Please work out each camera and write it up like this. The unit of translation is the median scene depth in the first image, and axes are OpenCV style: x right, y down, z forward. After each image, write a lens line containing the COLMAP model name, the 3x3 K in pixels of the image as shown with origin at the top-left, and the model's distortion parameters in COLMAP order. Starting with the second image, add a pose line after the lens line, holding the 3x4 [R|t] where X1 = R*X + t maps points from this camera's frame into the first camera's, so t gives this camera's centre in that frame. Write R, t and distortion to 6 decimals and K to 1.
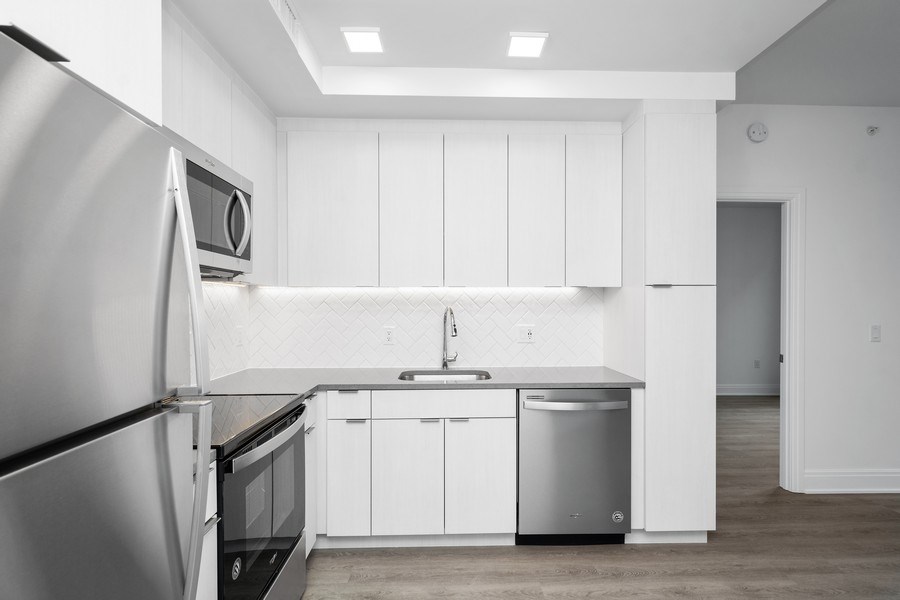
lens RADIAL K [[436.5, 0, 446.7], [0, 436.5, 307.7], [0, 0, 1]] dist [0.027436, -0.002013]
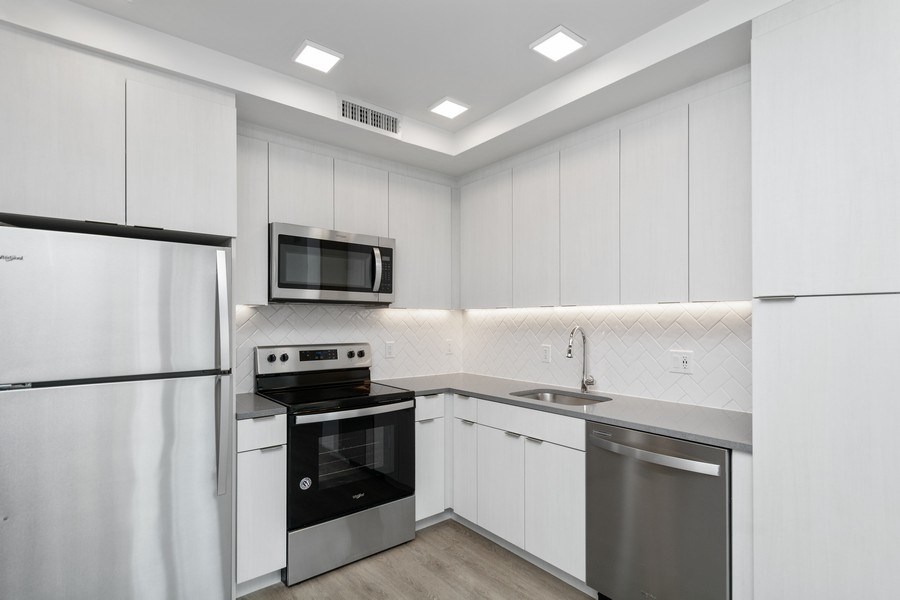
lens RADIAL K [[436.5, 0, 460.0], [0, 436.5, 319.4], [0, 0, 1]] dist [0.027436, -0.002013]
pose [[0.630764, -0.001534, -0.775973, 0.692785], [-0.006867, 0.999948, -0.007558, -0.010649], [0.775944, 0.010096, 0.630721, 0.235548]]
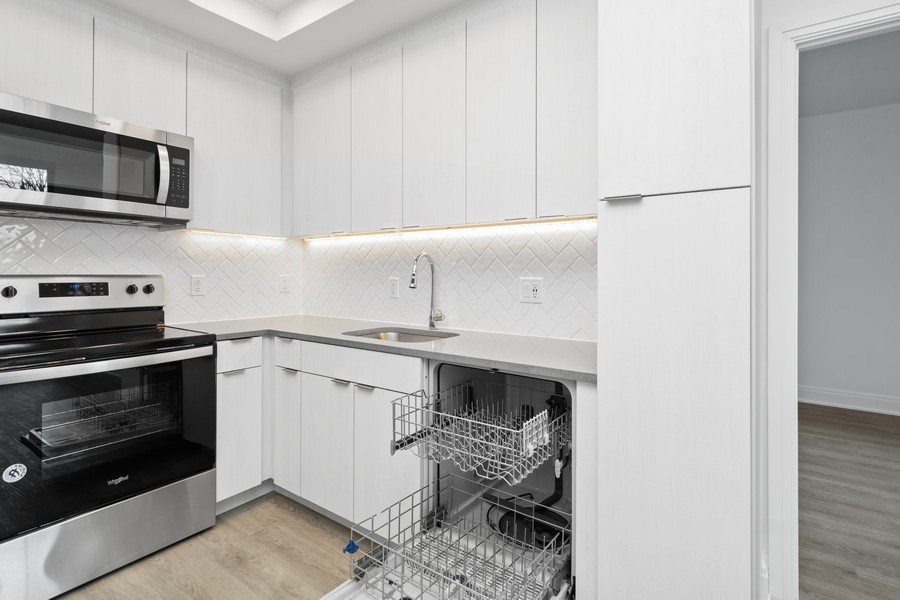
lens RADIAL K [[436.5, 0, 445.9], [0, 436.5, 271.5], [0, 0, 1]] dist [0.027436, -0.002013]
pose [[0.796230, 0.004033, -0.604980, 0.636899], [-0.010044, 0.999928, -0.006554, 0.044042], [0.604910, 0.011295, 0.796214, 0.438876]]
